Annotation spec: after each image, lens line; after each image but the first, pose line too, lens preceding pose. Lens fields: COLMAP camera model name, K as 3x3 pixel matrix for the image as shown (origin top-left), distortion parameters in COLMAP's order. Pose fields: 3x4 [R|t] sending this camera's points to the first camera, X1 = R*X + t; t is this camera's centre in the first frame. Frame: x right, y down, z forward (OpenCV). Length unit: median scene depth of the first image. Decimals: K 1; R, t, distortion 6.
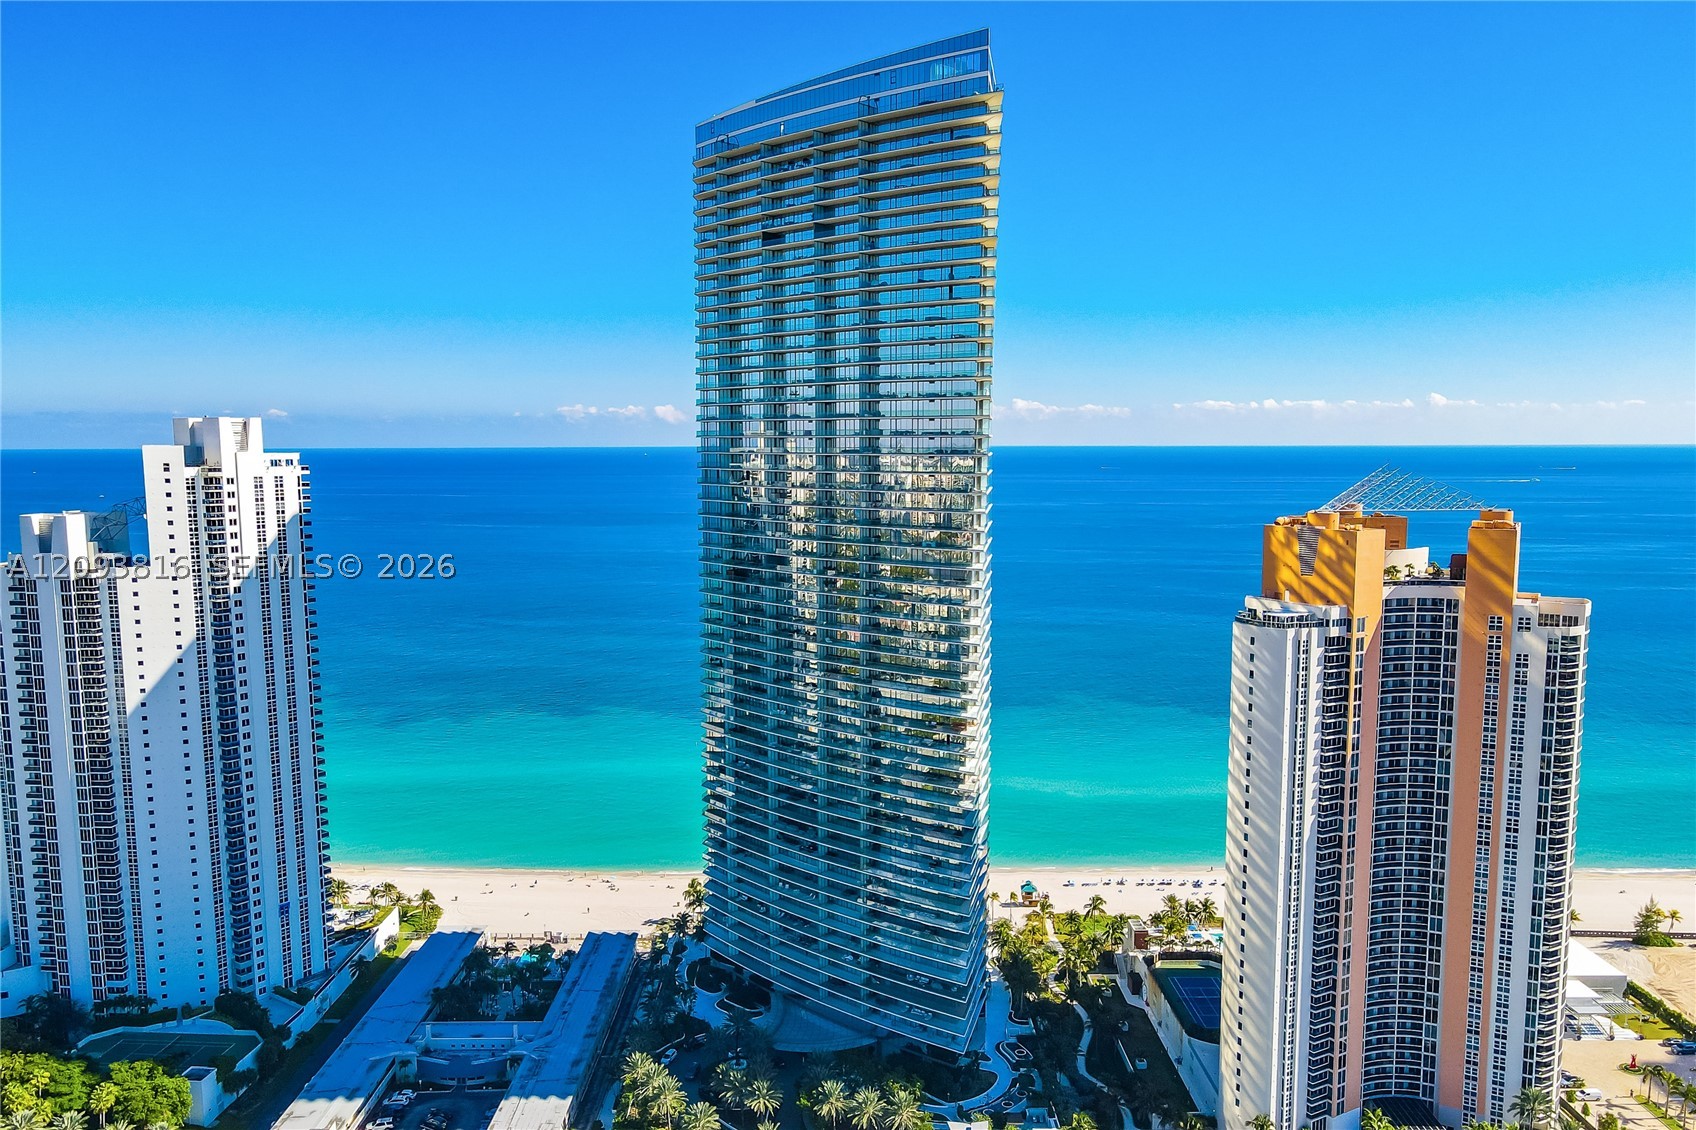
lens RADIAL K [[1252.9, 0, 848.0], [0, 1252.9, 565.0], [0, 0, 1]] dist [-0.007771, 0.001087]
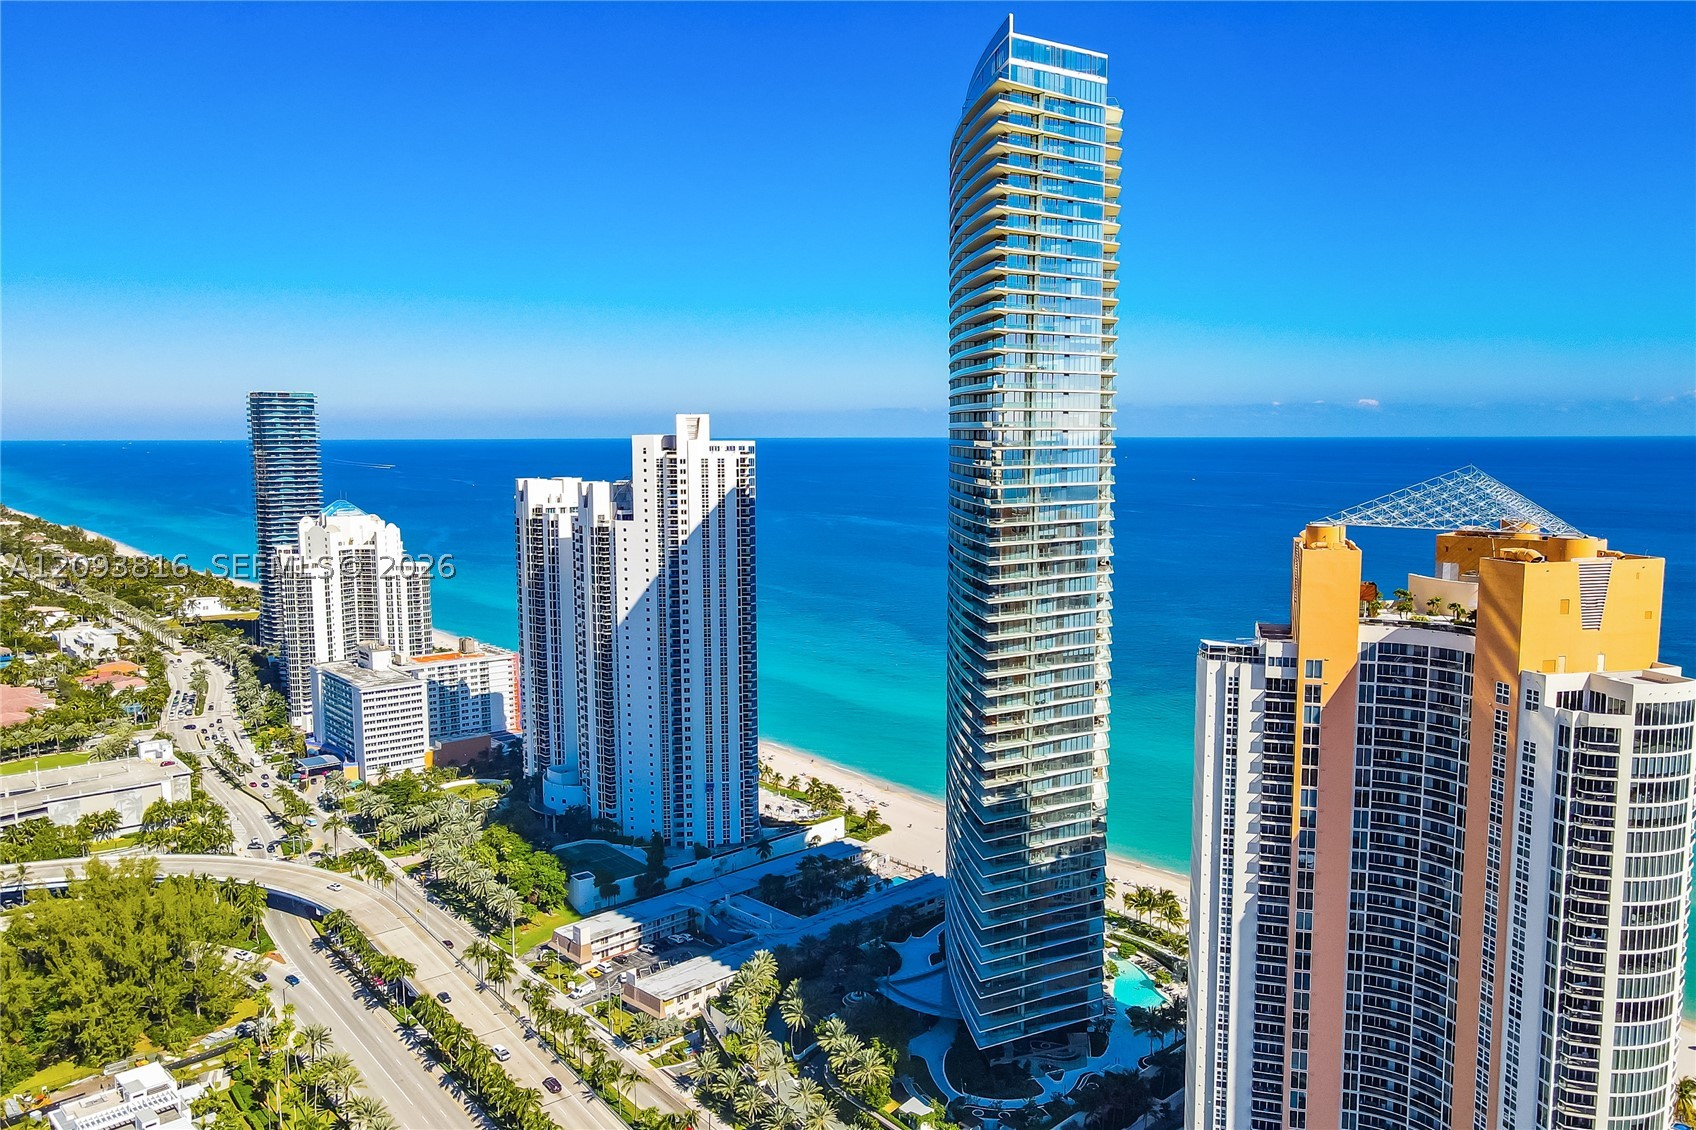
lens RADIAL K [[1252.9, 0, 848.0], [0, 1252.9, 565.0], [0, 0, 1]] dist [-0.007771, 0.001087]
pose [[0.692112, 0.077906, -0.717573, 0.614140], [-0.071244, 0.996677, 0.039492, -0.022013], [0.718265, 0.023791, 0.695362, 0.192223]]
